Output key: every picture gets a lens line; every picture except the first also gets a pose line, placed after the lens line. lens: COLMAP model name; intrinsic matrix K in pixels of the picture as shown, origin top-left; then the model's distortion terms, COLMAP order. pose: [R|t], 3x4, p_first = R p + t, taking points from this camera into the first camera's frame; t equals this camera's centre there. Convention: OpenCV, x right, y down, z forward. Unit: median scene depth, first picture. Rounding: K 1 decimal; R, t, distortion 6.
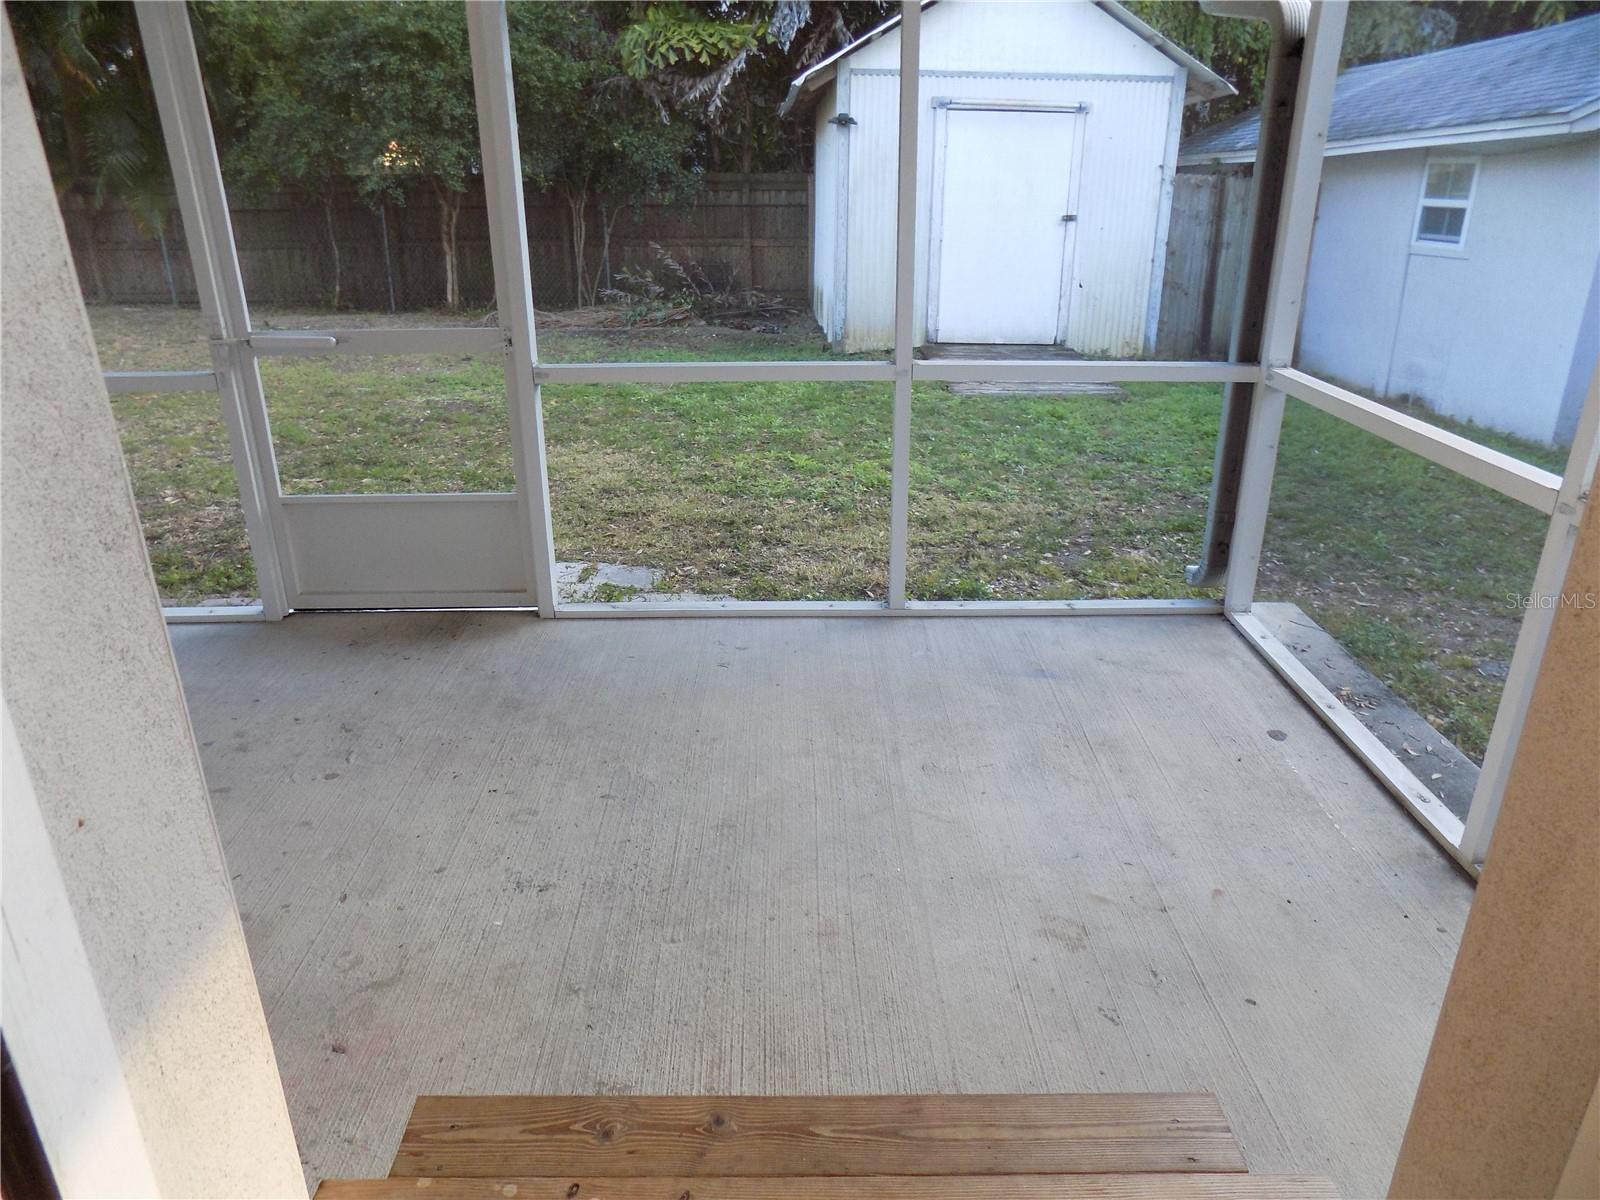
lens RADIAL K [[1090.8, 0, 812.0], [0, 1090.8, 596.6], [0, 0, 1]] dist [-0.063069, 0.062367]
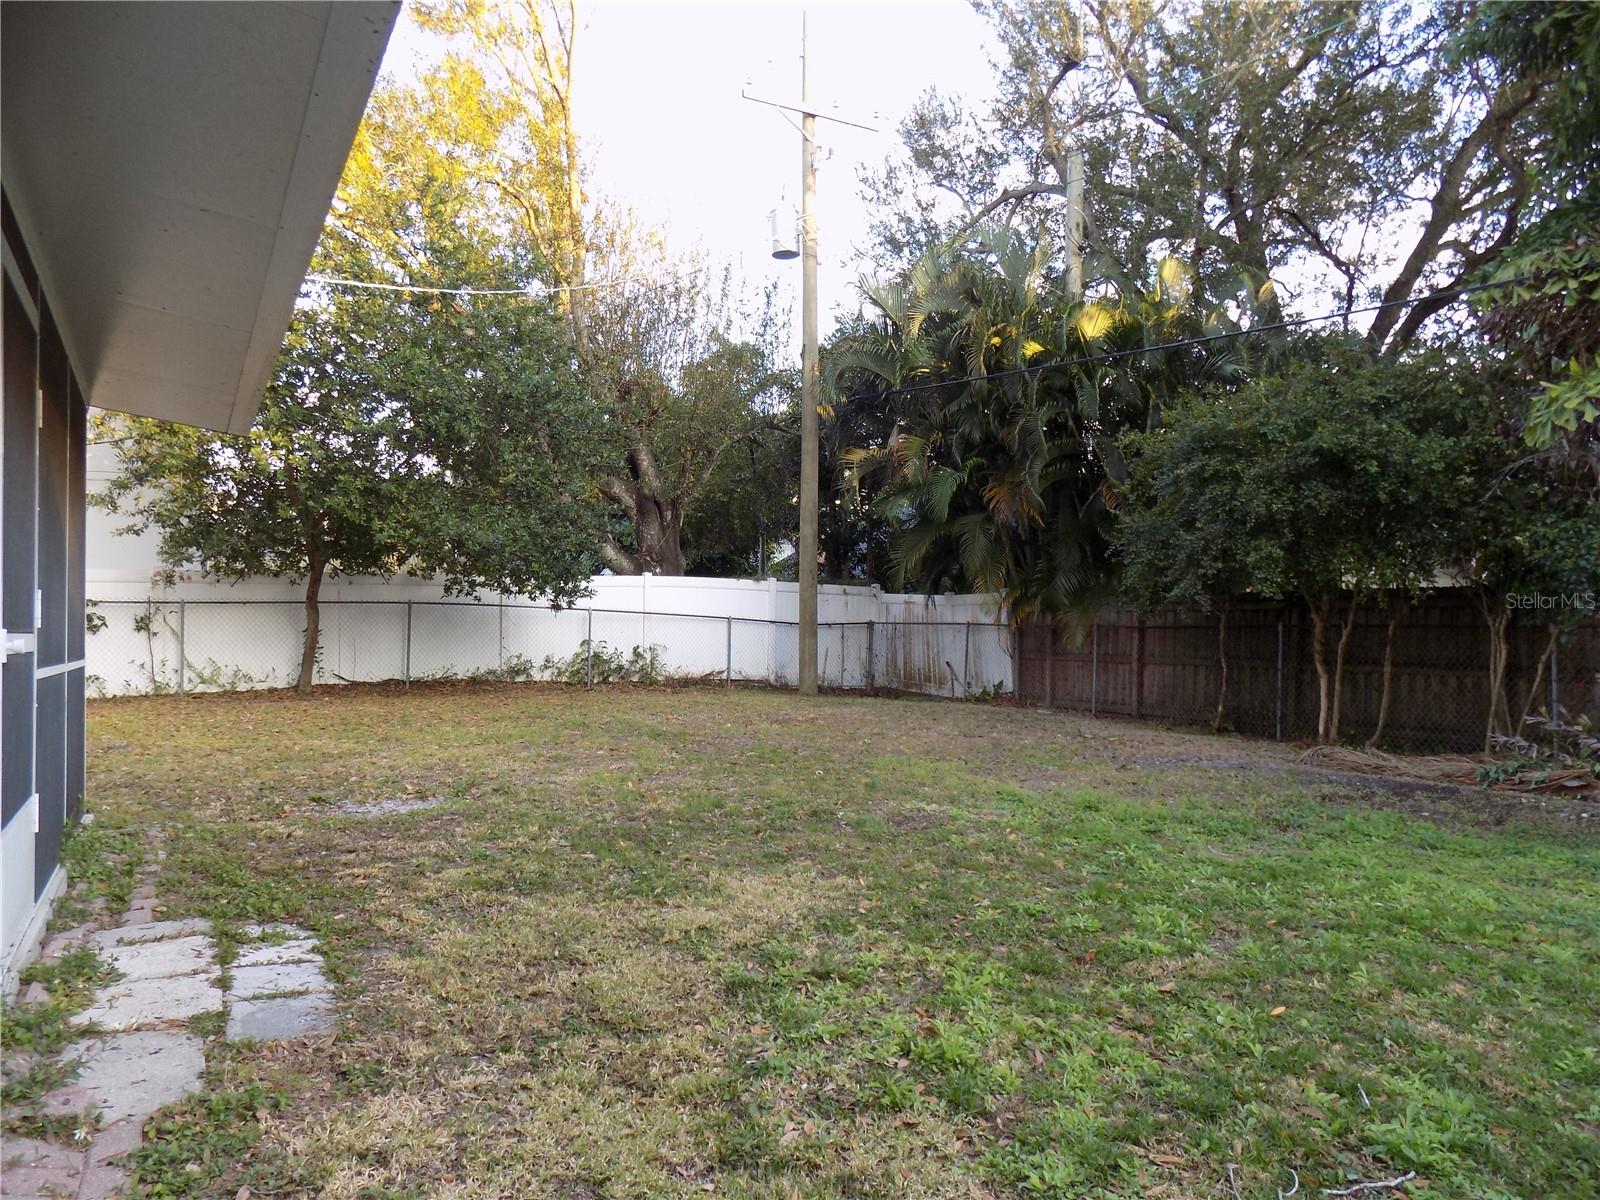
lens RADIAL K [[1090.8, 0, 791.6], [0, 1090.8, 605.1], [0, 0, 1]] dist [-0.063069, 0.062367]
pose [[0.489940, -0.016509, -0.871600, 0.254805], [-0.322380, 0.925511, -0.198746, -0.100874], [0.809956, 0.378360, 0.448123, 0.387038]]
